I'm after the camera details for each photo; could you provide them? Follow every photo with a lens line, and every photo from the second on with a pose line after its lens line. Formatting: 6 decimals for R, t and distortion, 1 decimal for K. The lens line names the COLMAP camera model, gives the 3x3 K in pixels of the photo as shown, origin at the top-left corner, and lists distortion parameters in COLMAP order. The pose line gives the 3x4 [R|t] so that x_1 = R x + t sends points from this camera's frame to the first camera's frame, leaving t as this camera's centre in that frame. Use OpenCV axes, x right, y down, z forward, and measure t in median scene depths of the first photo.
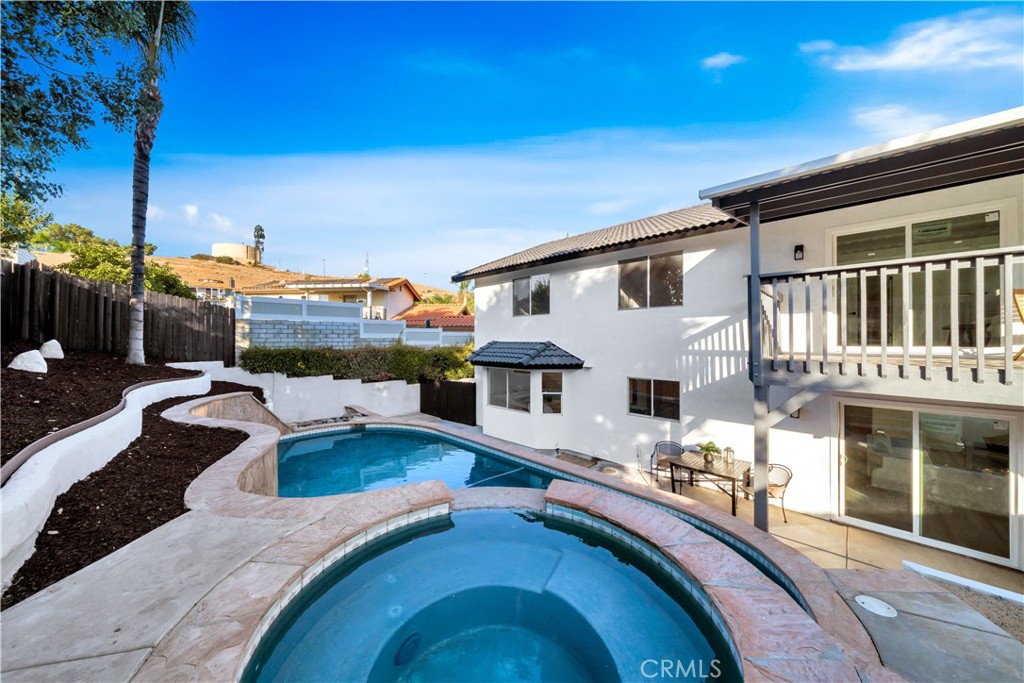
lens RADIAL K [[347.3, 0, 515.3], [0, 347.3, 337.1], [0, 0, 1]] dist [-0.007238, 0.000483]
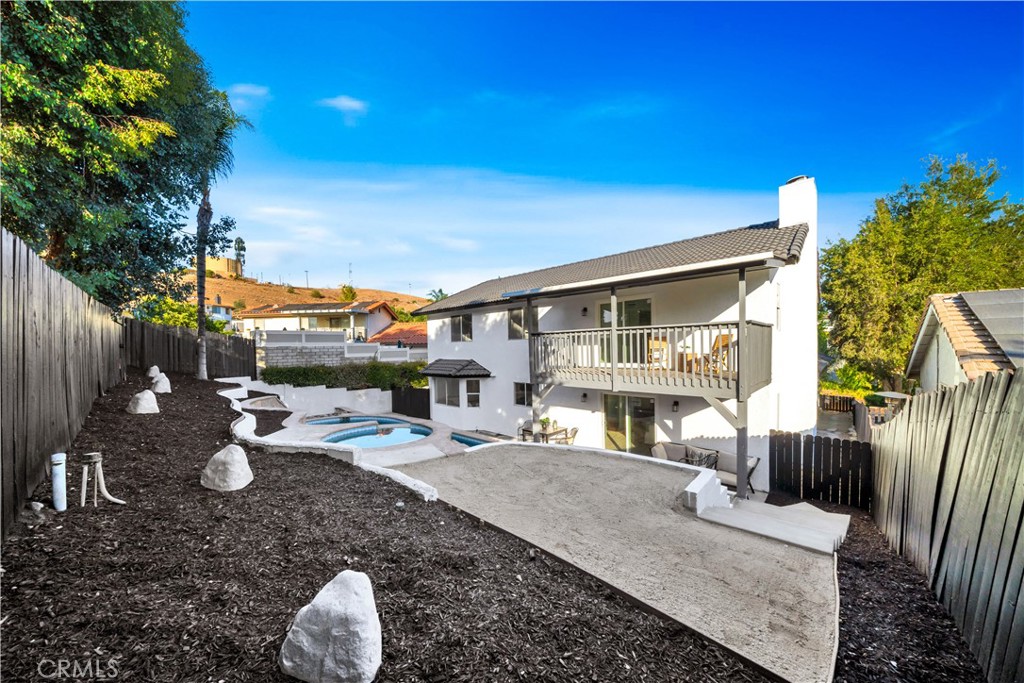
lens RADIAL K [[347.3, 0, 508.9], [0, 347.3, 350.0], [0, 0, 1]] dist [-0.007238, 0.000483]
pose [[0.999639, -0.018029, 0.019895, 0.196999], [0.017786, 0.999765, 0.012365, -0.037887], [-0.020114, -0.012007, 0.999726, -0.433003]]
